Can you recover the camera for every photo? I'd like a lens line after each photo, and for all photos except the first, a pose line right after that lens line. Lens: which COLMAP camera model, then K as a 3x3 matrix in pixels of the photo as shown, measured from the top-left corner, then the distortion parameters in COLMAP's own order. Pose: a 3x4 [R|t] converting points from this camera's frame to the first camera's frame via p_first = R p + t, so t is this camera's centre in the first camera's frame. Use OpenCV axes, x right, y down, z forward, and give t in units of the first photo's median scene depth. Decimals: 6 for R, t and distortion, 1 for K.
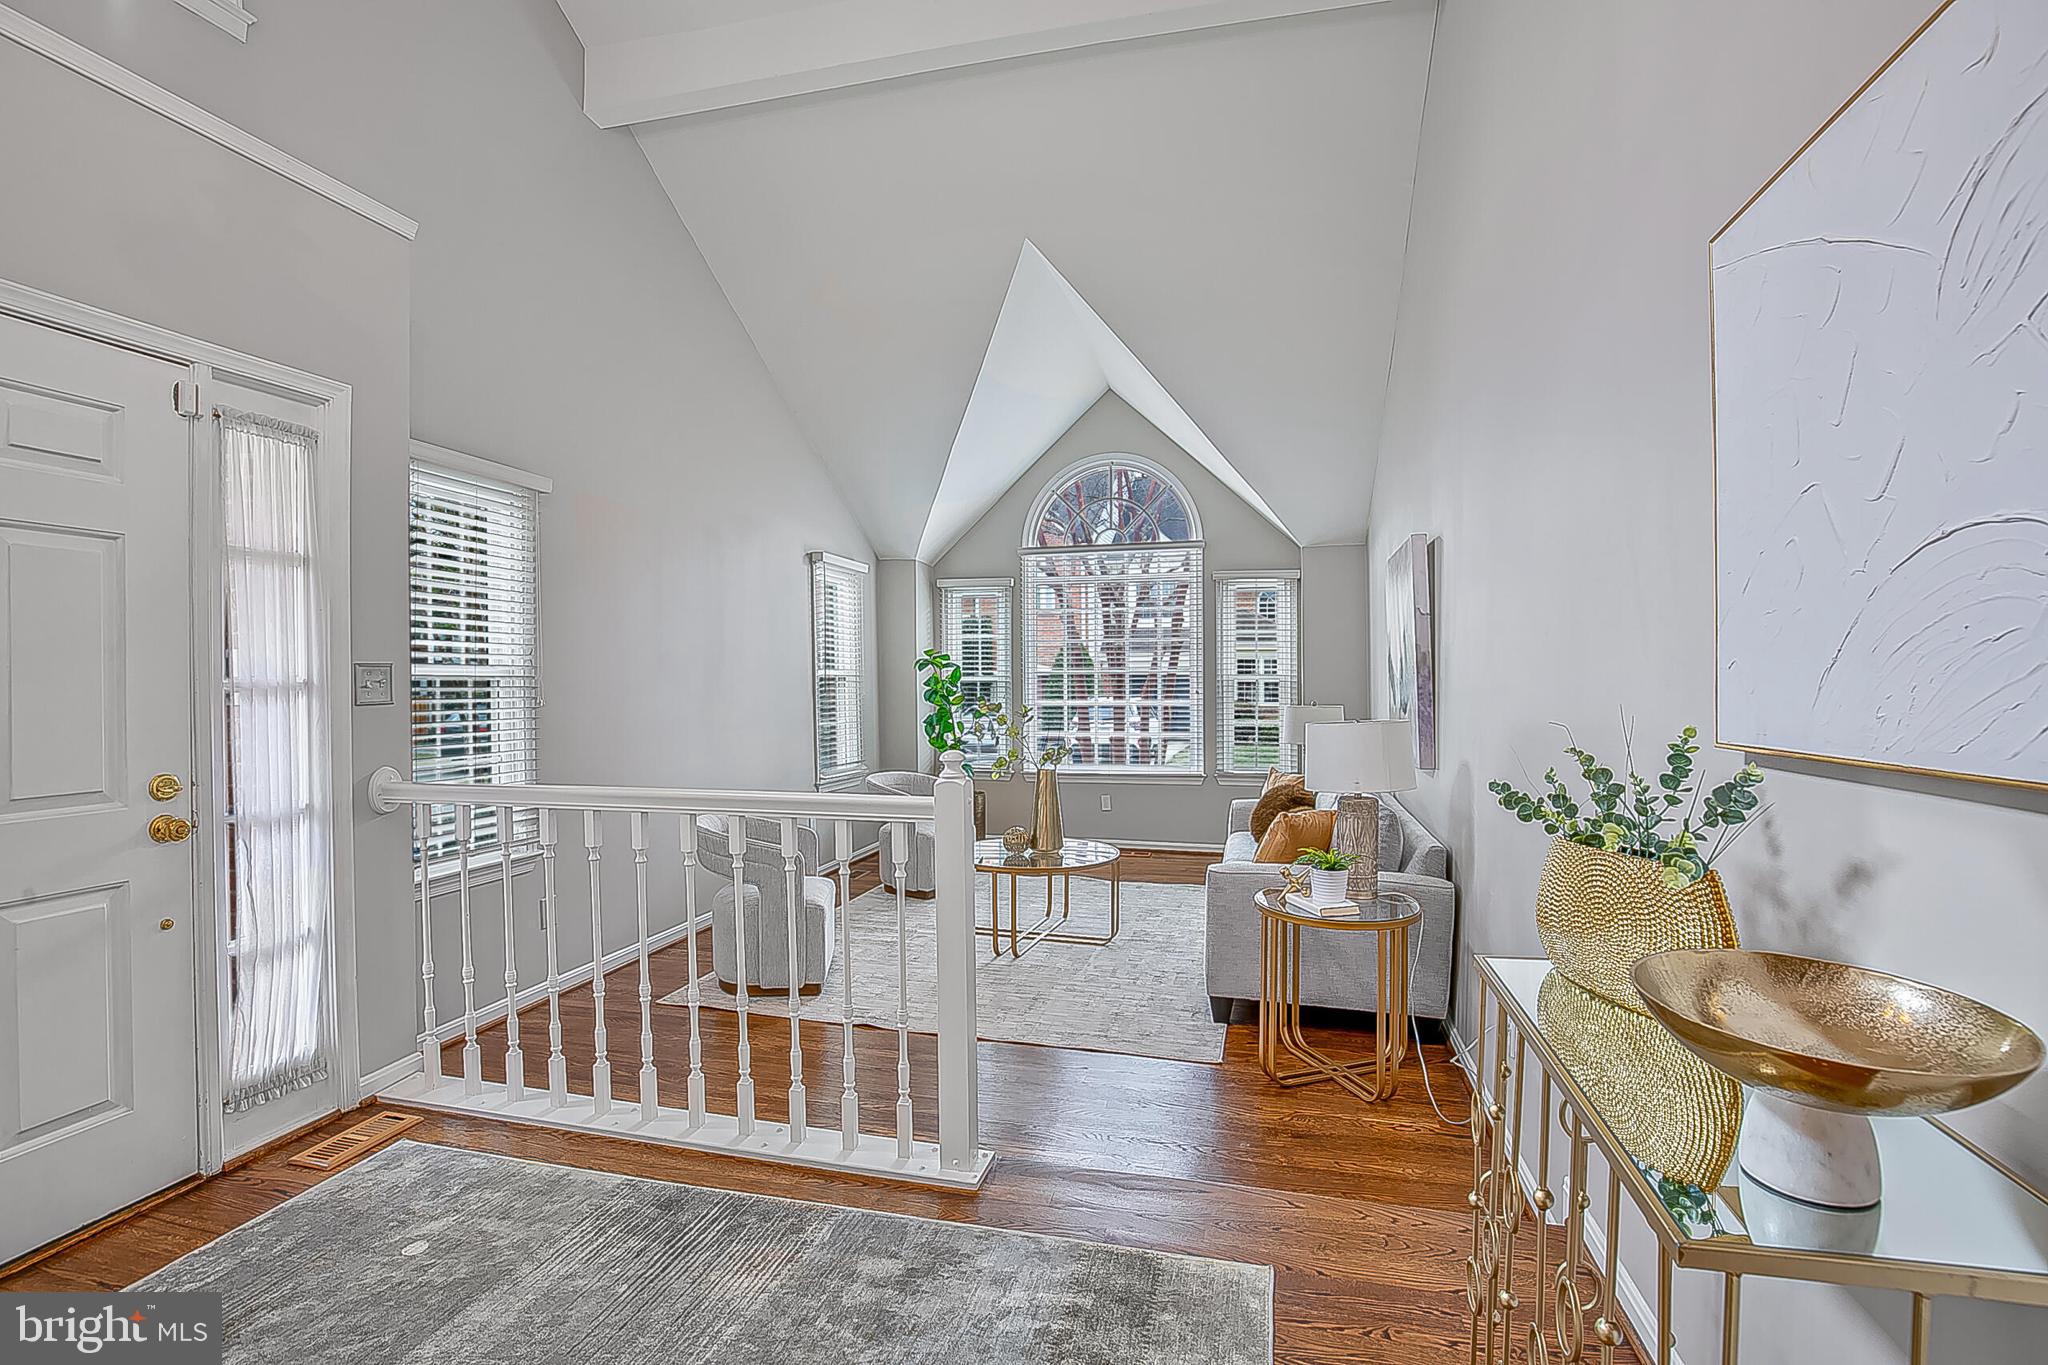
lens RADIAL K [[935.5, 0, 1026.2], [0, 935.5, 685.5], [0, 0, 1]] dist [-0.033058, 0.003311]
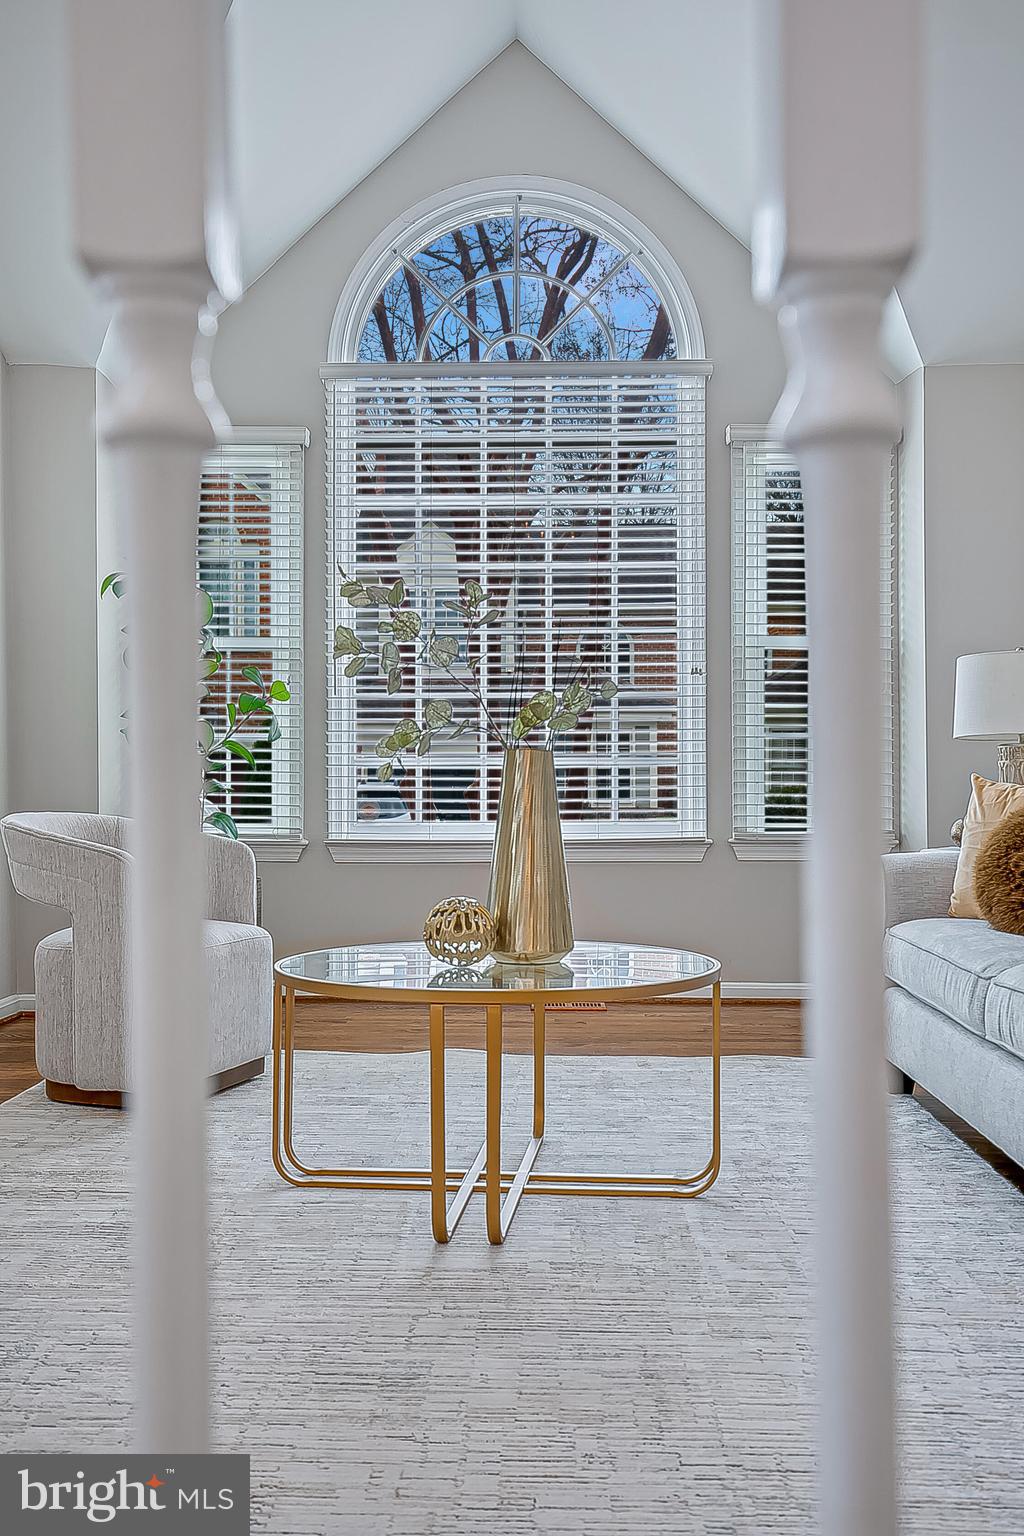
lens RADIAL K [[1444.8, 0, 510.2], [0, 1444.8, 764.8], [0, 0, 1]] dist [0.027152, 0.000000]
pose [[0.973324, 0.007647, 0.229307, -0.099988], [-0.001858, 0.999674, -0.025451, 0.089971], [-0.229427, 0.024346, 0.973021, 0.336894]]
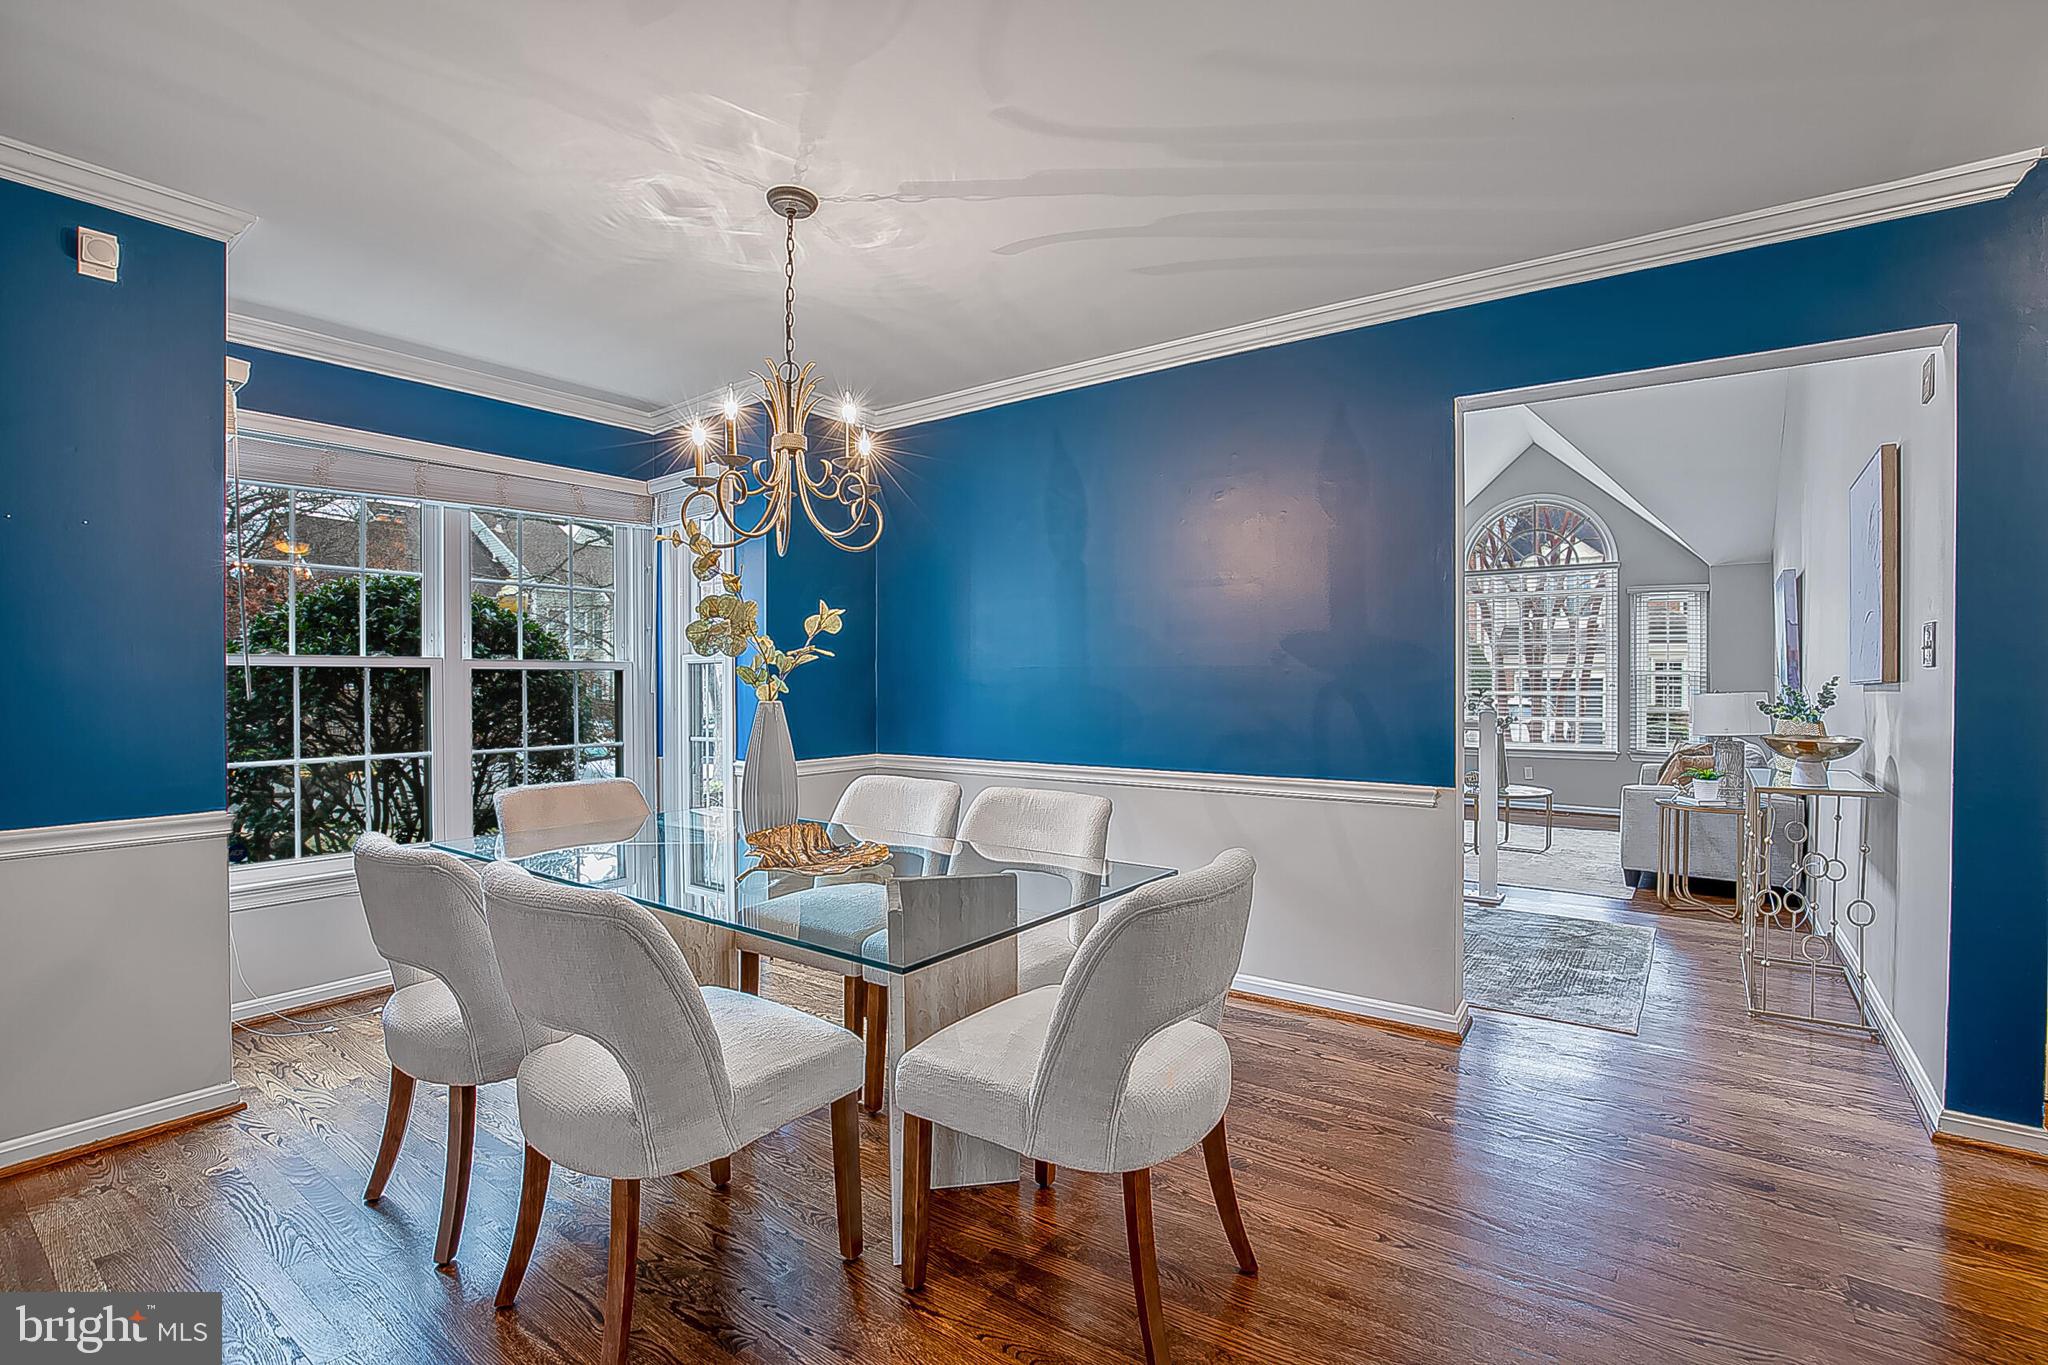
lens RADIAL K [[935.5, 0, 1016.7], [0, 935.5, 691.1], [0, 0, 1]] dist [-0.033058, 0.003311]
pose [[0.925638, 0.006566, -0.378354, -0.099764], [-0.006369, 0.999978, 0.001770, 0.021232], [0.378357, 0.000771, 0.925659, -0.504303]]
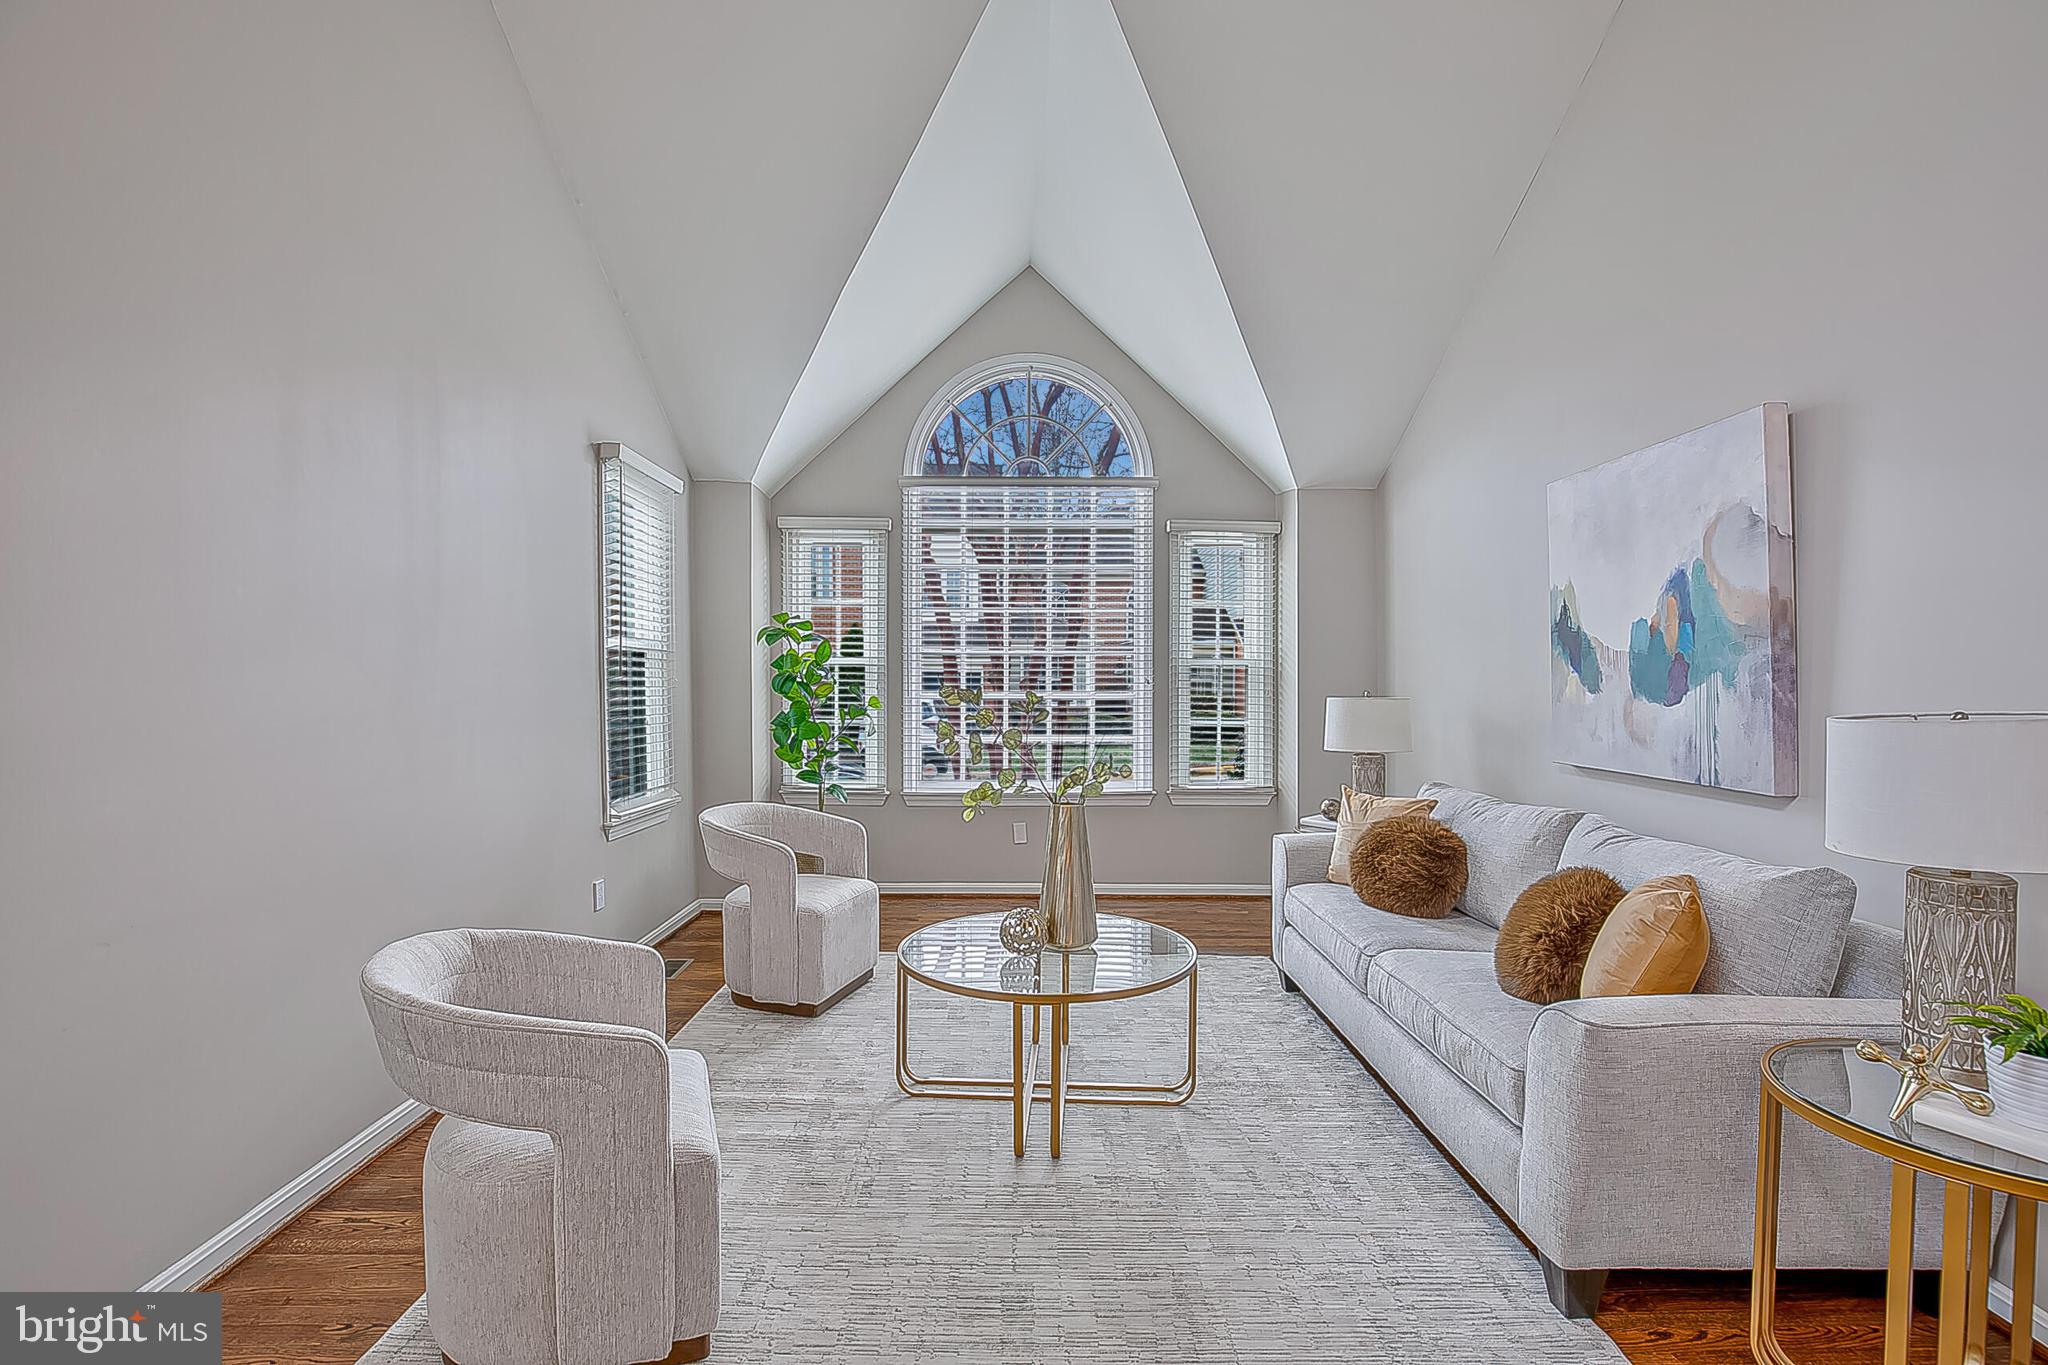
lens RADIAL K [[935.5, 0, 1019.2], [0, 935.5, 681.3], [0, 0, 1]] dist [-0.033058, 0.003311]
pose [[0.965143, 0.007137, 0.261625, -0.128633], [-0.005802, 0.999966, -0.005876, 0.014290], [-0.261658, 0.004153, 0.965152, 0.363060]]
